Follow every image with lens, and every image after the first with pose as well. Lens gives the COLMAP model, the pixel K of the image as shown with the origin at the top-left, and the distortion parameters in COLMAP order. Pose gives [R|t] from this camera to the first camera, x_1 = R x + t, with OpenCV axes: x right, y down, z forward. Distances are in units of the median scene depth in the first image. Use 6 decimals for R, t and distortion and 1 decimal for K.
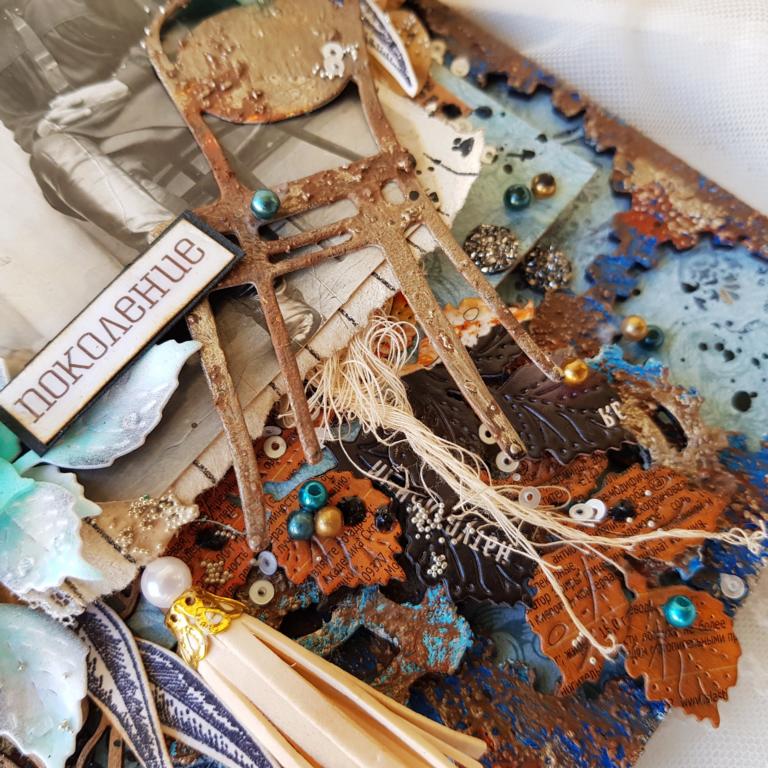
lens RADIAL K [[890.3, 0, 384.0], [0, 890.3, 384.0], [0, 0, 1]] dist [0.097860, -0.344000]
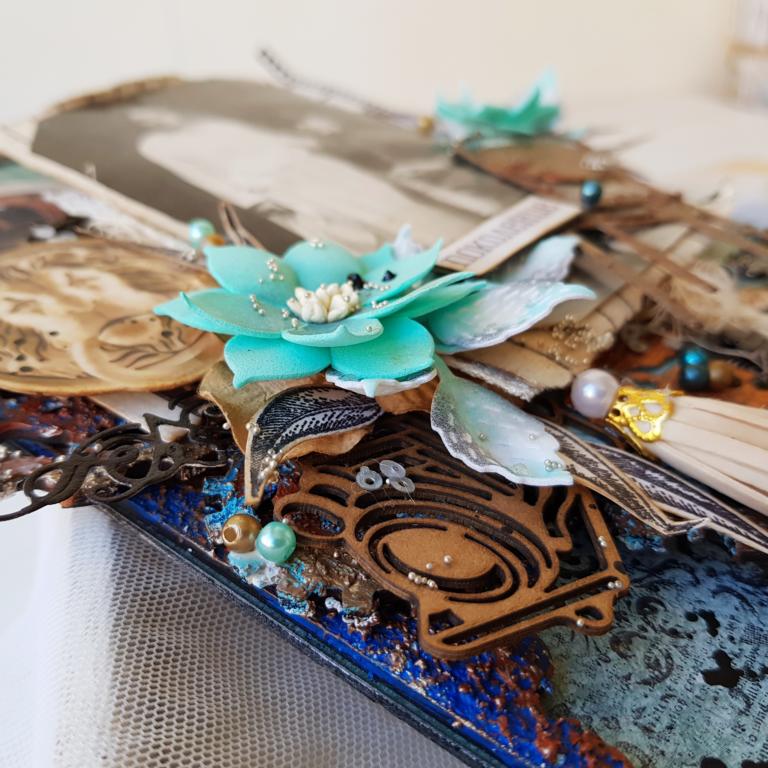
lens RADIAL K [[866.3, 0, 370.9], [0, 866.3, 364.9], [0, 0, 1]] dist [0.123210, -0.405125]
pose [[0.997346, 0.010218, 0.072088, -0.537230], [0.035683, 0.794452, -0.606277, 0.746653], [-0.063466, 0.607241, 0.791979, 0.176278]]
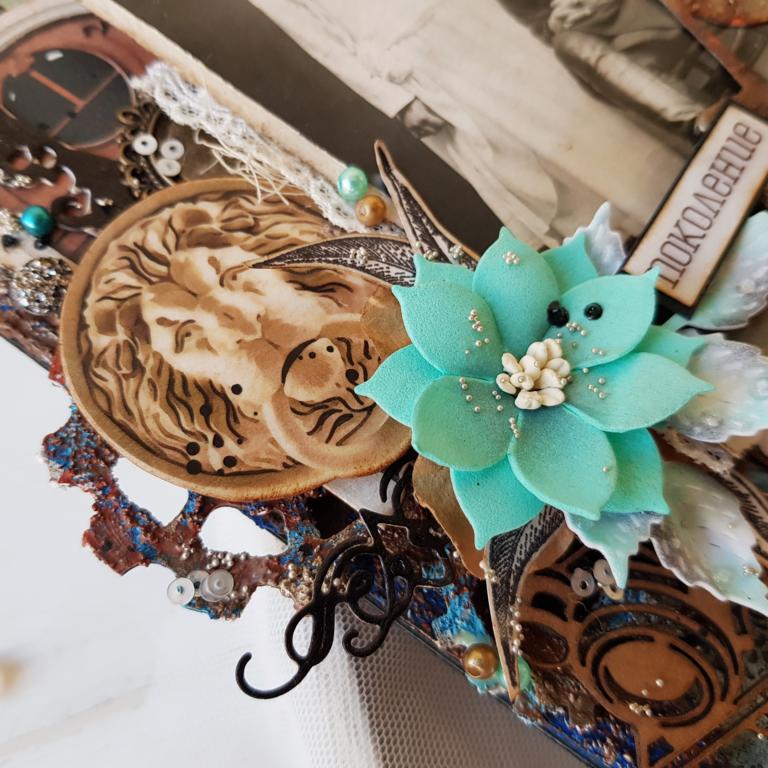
lens RADIAL K [[866.3, 0, 370.9], [0, 866.3, 364.9], [0, 0, 1]] dist [0.123210, -0.405125]
pose [[0.989377, -0.047907, 0.137254, -0.801585], [0.050392, 0.998622, -0.014687, 0.117287], [-0.136361, 0.021447, 0.990427, 0.039813]]
